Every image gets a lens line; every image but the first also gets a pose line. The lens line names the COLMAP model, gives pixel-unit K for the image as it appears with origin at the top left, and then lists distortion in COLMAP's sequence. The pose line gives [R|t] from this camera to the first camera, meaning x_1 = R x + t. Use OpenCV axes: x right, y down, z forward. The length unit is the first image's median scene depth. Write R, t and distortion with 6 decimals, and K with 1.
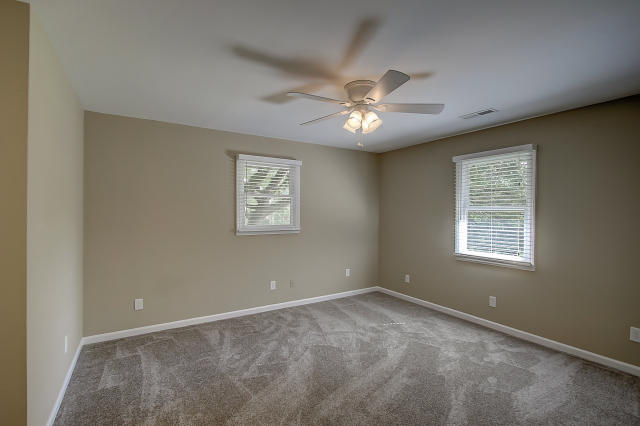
lens RADIAL K [[295.5, 0, 319.5], [0, 295.5, 212.4], [0, 0, 1]] dist [-0.004491, -0.000181]
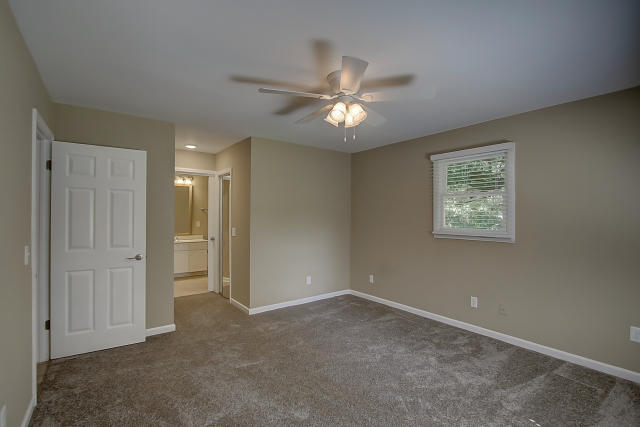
lens RADIAL K [[295.5, 0, 320.5], [0, 295.5, 214.3], [0, 0, 1]] dist [-0.004491, -0.000181]
pose [[0.097021, -0.006660, -0.995260, 0.675995], [-0.008062, 0.999940, -0.007477, 0.010195], [0.995250, 0.008749, 0.096962, 0.525668]]
